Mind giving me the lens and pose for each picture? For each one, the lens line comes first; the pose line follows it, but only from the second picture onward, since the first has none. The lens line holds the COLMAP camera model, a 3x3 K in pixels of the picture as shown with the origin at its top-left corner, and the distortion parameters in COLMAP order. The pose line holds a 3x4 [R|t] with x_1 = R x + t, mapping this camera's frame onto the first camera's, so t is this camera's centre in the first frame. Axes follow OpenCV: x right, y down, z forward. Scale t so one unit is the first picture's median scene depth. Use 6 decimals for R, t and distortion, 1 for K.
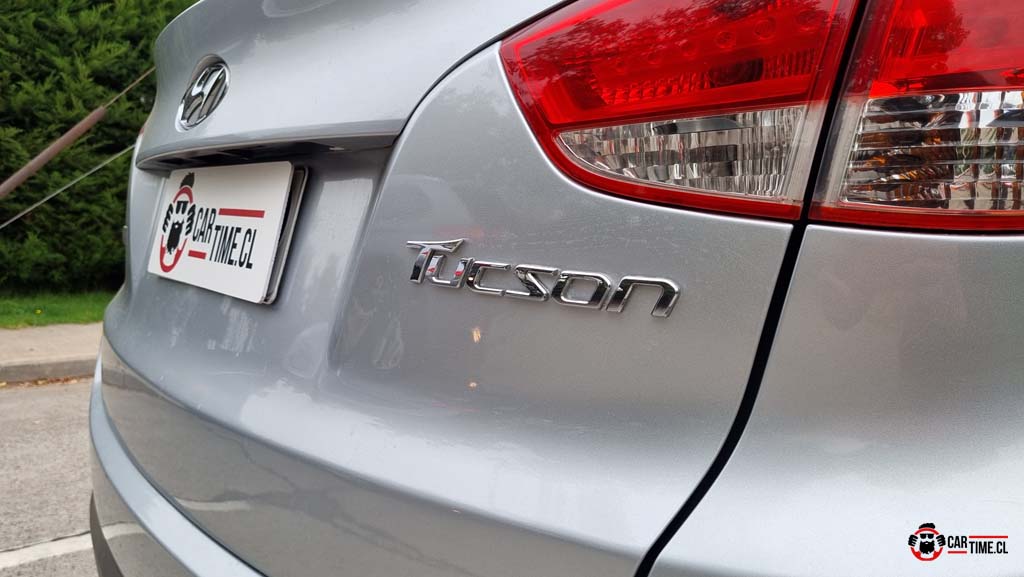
lens RADIAL K [[792.9, 0, 502.7], [0, 792.9, 284.4], [0, 0, 1]] dist [0.016432, -0.000236]
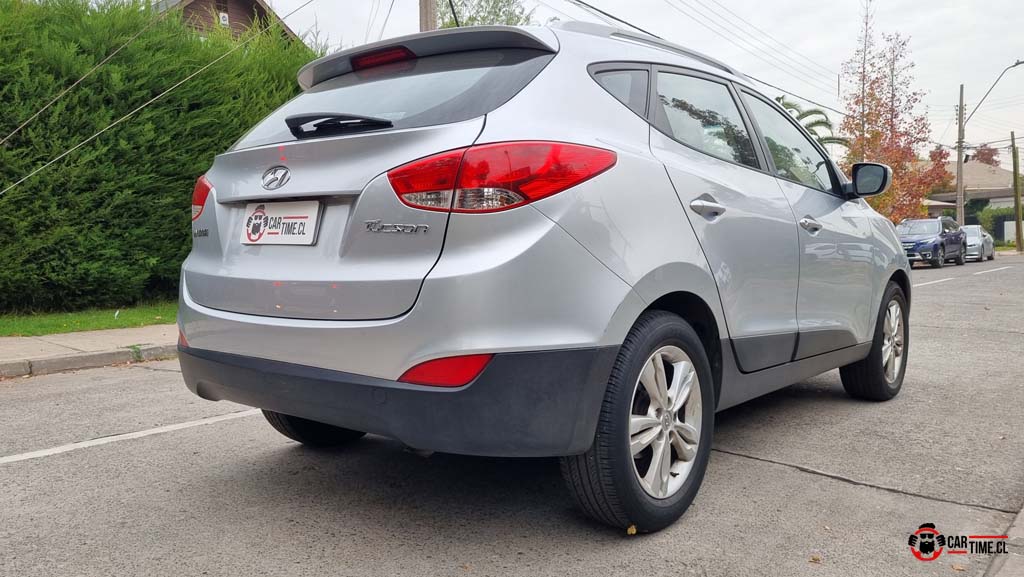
lens RADIAL K [[792.9, 0, 502.7], [0, 792.9, 284.4], [0, 0, 1]] dist [0.016432, -0.000236]
pose [[0.978272, -0.031400, 0.204933, -0.278422], [0.038737, 0.998740, -0.031889, 0.430615], [-0.203673, 0.039135, 0.978256, -3.120257]]
